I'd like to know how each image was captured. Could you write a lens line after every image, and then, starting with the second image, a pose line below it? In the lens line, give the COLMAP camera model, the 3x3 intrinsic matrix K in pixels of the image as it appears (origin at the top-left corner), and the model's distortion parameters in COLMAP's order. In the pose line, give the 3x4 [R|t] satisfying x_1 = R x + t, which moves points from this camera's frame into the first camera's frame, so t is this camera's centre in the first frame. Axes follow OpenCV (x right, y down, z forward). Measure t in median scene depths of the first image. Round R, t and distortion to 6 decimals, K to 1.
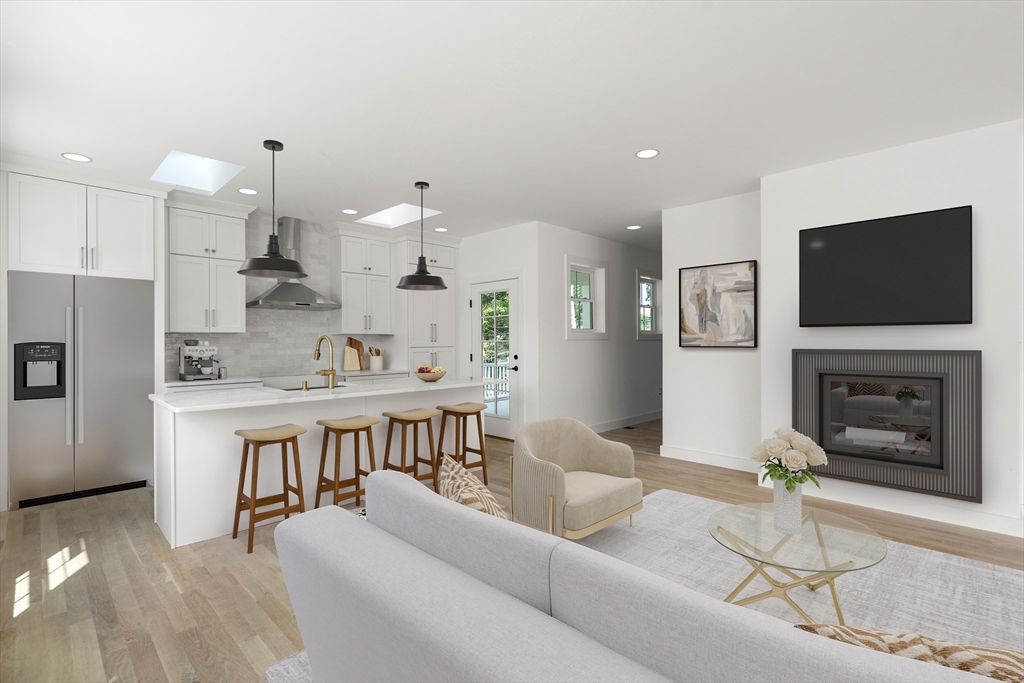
lens RADIAL K [[475.3, 0, 500.2], [0, 475.3, 338.3], [0, 0, 1]] dist [-0.002290, 0.000117]
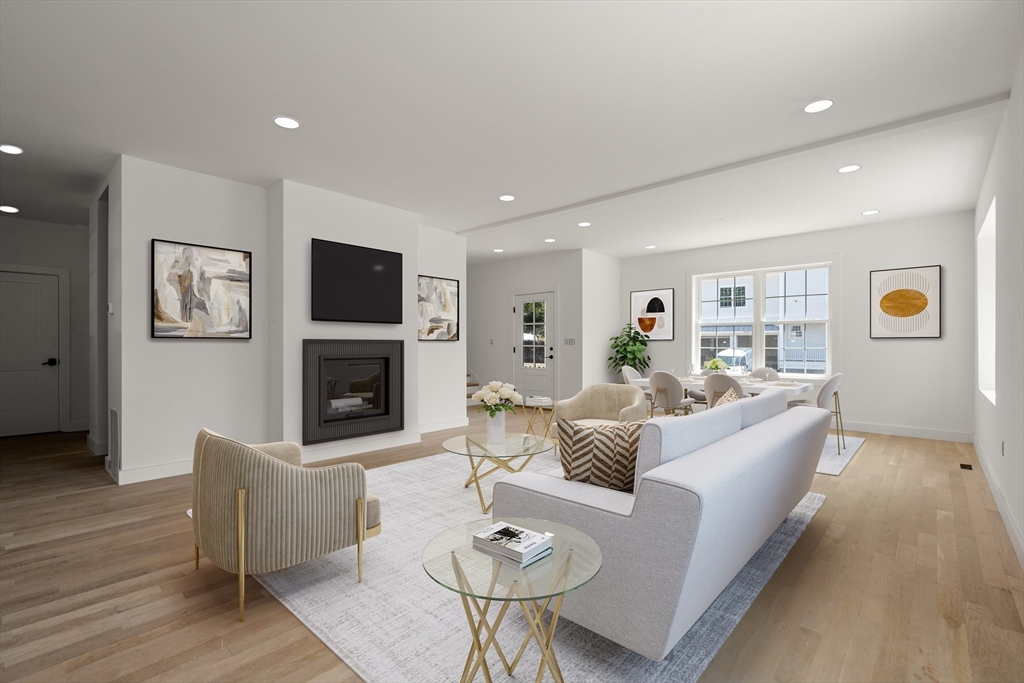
lens RADIAL K [[463.5, 0, 512.0], [0, 463.5, 347.7], [0, 0, 1]] dist [0.001505, 0.000233]
pose [[-0.055254, -0.003124, 0.998467, -0.465628], [-0.005569, 0.999981, 0.002820, 0.031655], [-0.998457, -0.005405, -0.055271, 0.483682]]
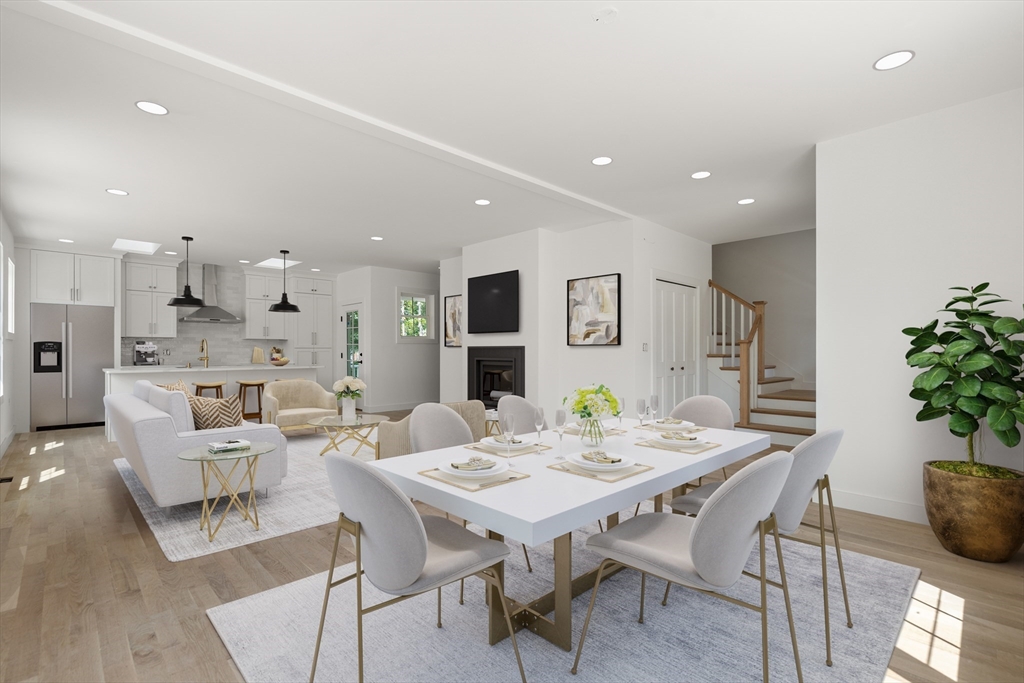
lens RADIAL K [[463.5, 0, 512.0], [0, 463.5, 347.7], [0, 0, 1]] dist [0.001505, 0.000233]
pose [[0.999809, 0.001292, -0.019515, 0.688066], [-0.001223, 0.999993, 0.003569, 0.018136], [0.019520, -0.003544, 0.999803, -0.607877]]
